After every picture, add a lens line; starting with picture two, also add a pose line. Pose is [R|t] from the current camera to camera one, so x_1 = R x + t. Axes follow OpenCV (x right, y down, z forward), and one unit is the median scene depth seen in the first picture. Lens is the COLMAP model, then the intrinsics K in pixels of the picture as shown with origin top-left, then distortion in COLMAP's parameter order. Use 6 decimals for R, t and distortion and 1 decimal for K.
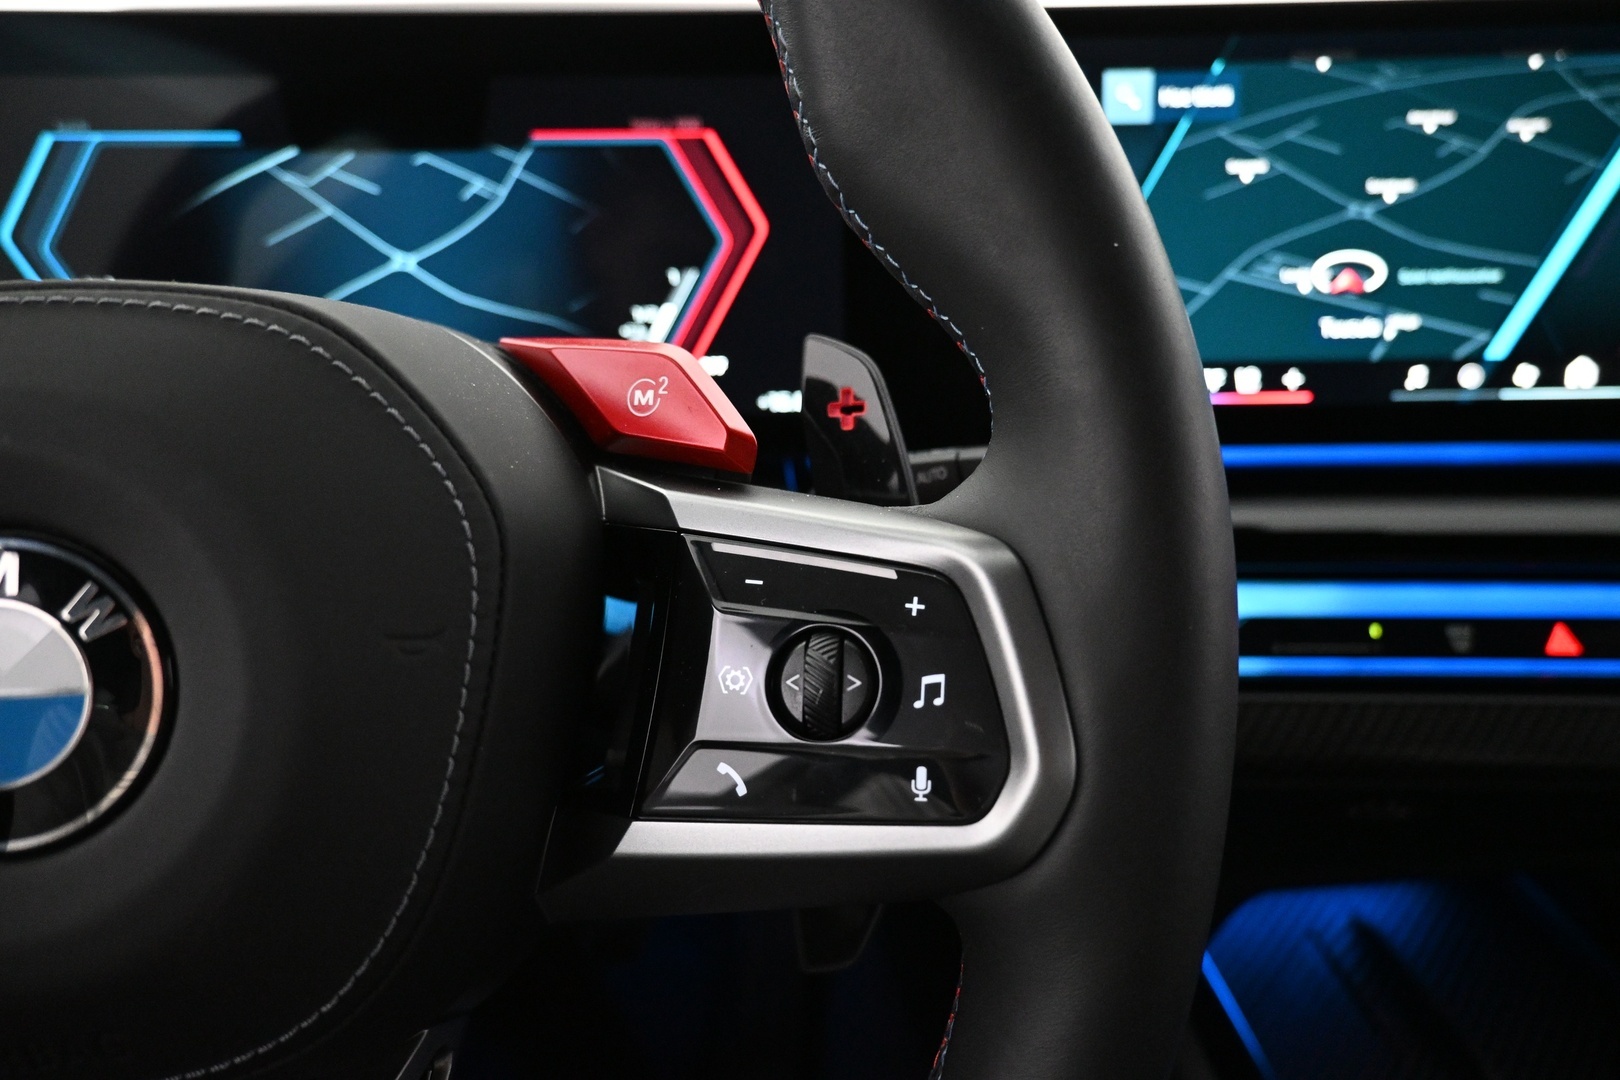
lens RADIAL K [[1110.8, 0, 810.0], [0, 1110.8, 540.0], [0, 0, 1]] dist [-0.000529, 0.000191]
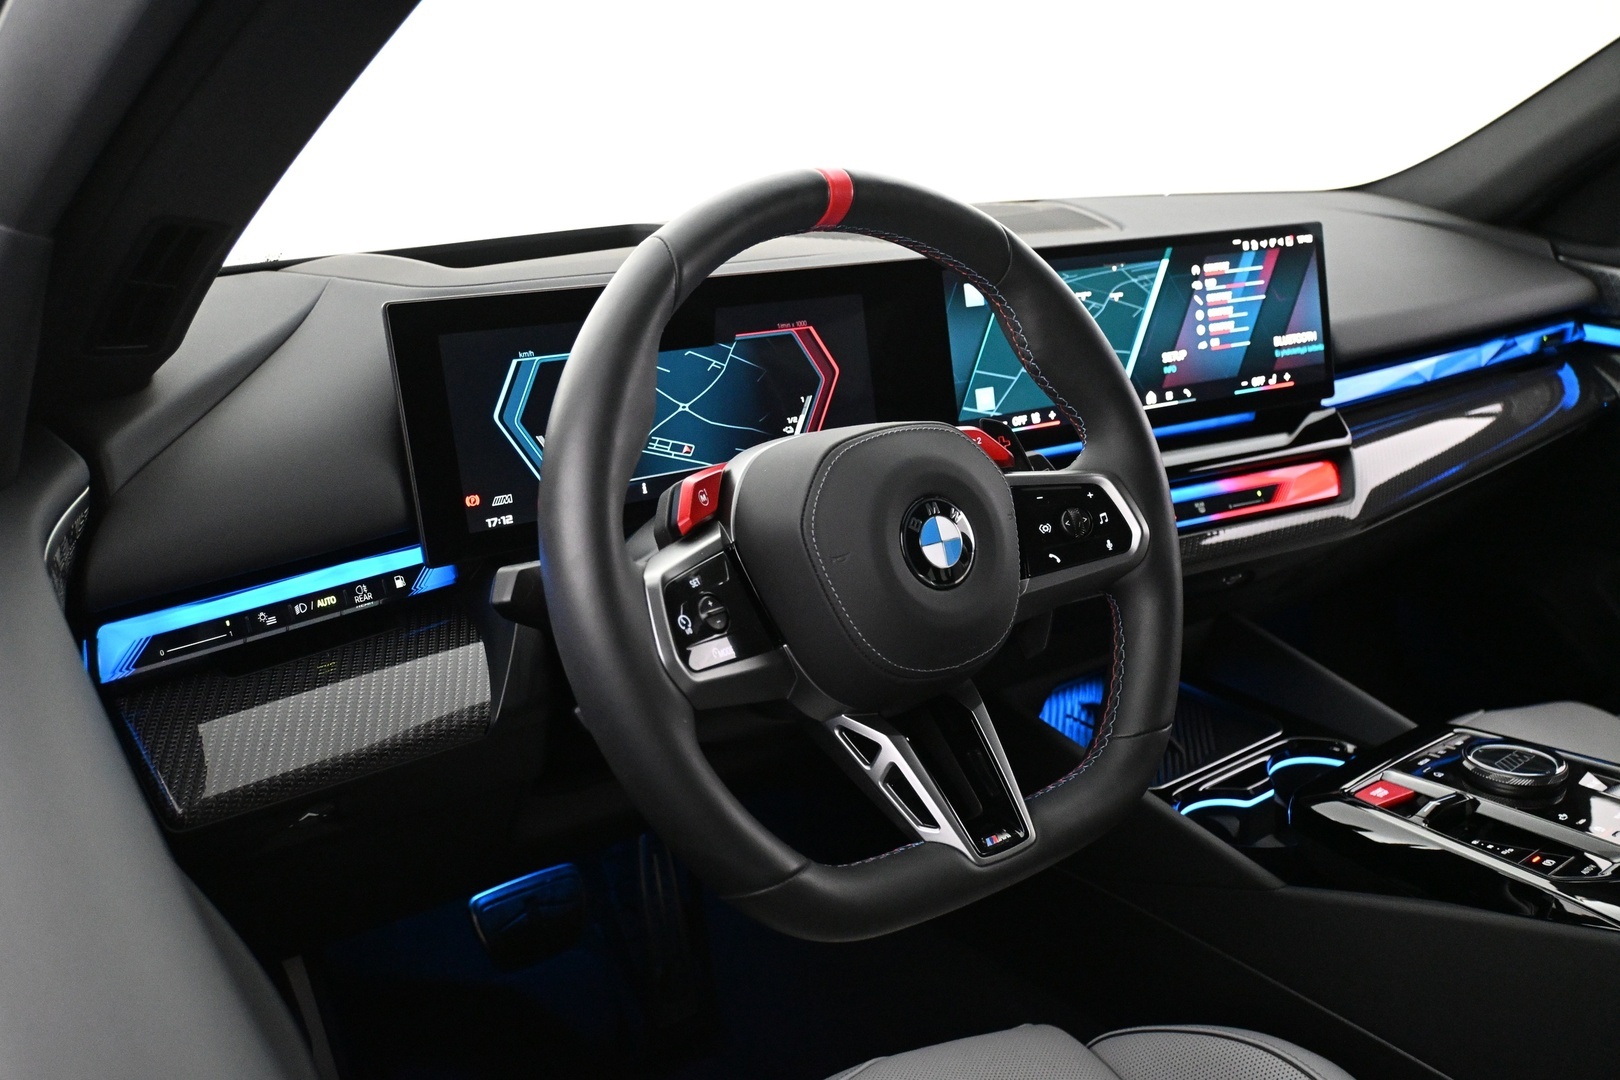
lens RADIAL K [[1408.6, 0, 810.0], [0, 1408.6, 540.0], [0, 0, 1]] dist [-0.000439, -0.000016]
pose [[0.848219, -0.157195, 0.505781, -1.426902], [0.196096, 0.980286, -0.024194, 0.067261], [-0.492007, 0.119703, 0.862323, -1.123714]]
